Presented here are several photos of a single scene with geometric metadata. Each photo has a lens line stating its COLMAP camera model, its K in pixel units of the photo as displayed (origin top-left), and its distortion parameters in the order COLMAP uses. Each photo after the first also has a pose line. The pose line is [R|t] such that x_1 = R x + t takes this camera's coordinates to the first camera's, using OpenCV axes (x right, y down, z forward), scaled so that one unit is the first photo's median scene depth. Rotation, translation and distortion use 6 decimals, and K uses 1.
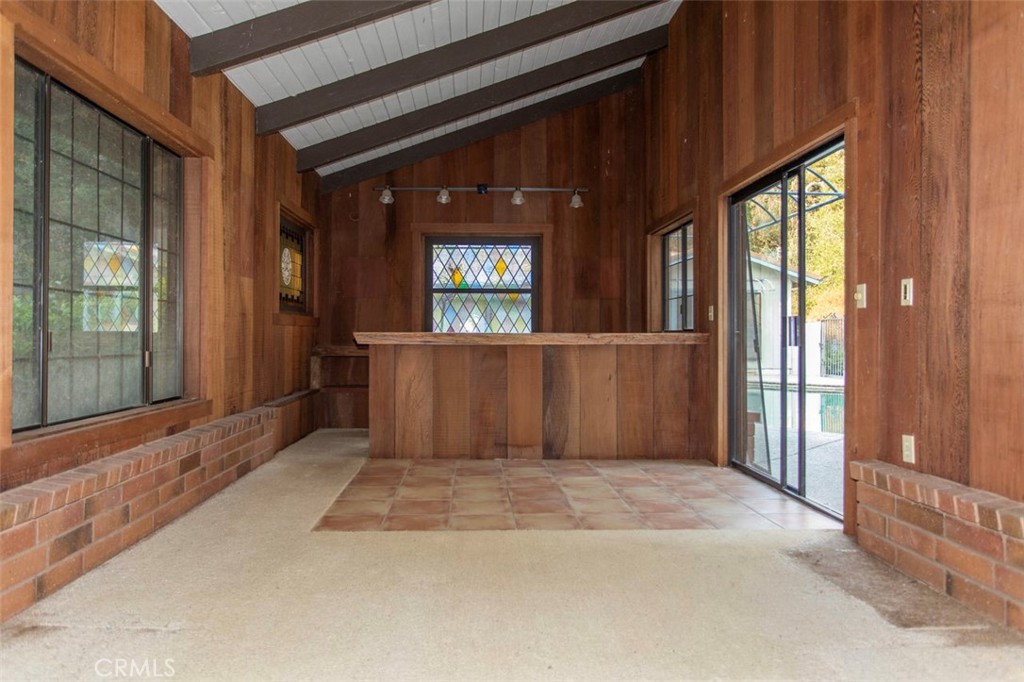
lens RADIAL K [[742.0, 0, 512.0], [0, 742.0, 341.0], [0, 0, 1]] dist [0.000592, 0.000299]
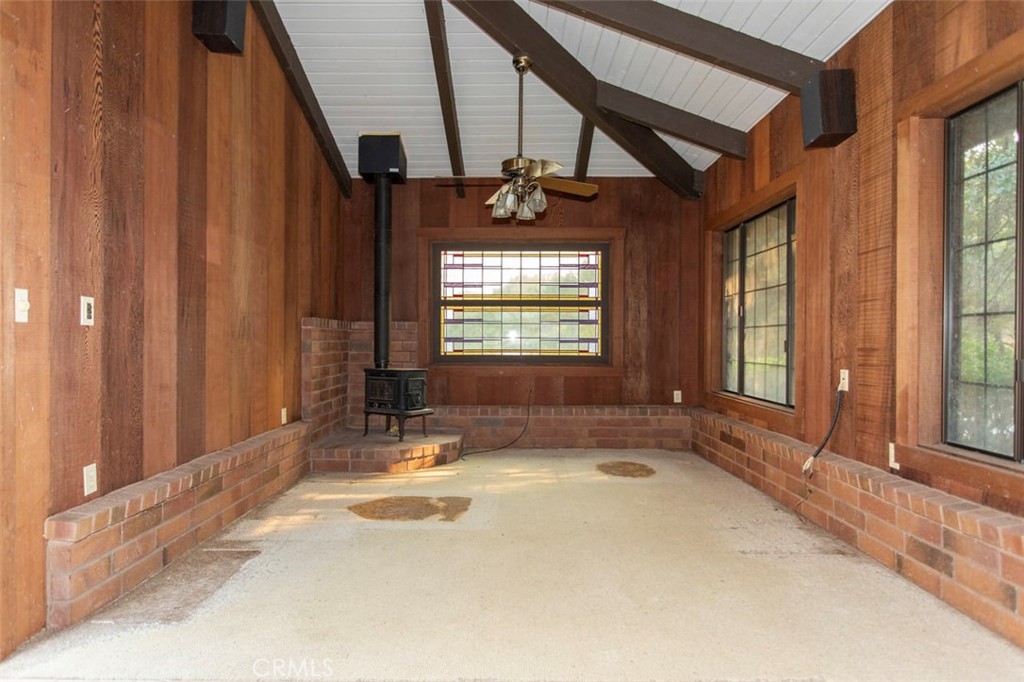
lens RADIAL K [[678.3, 0, 512.0], [0, 678.3, 341.0], [0, 0, 1]] dist [-0.000020, -0.000059]
pose [[-0.998475, -0.005215, 0.054966, -0.043848], [-0.004881, 0.999969, 0.006220, -0.038362], [-0.054996, 0.005942, -0.998469, 1.905630]]
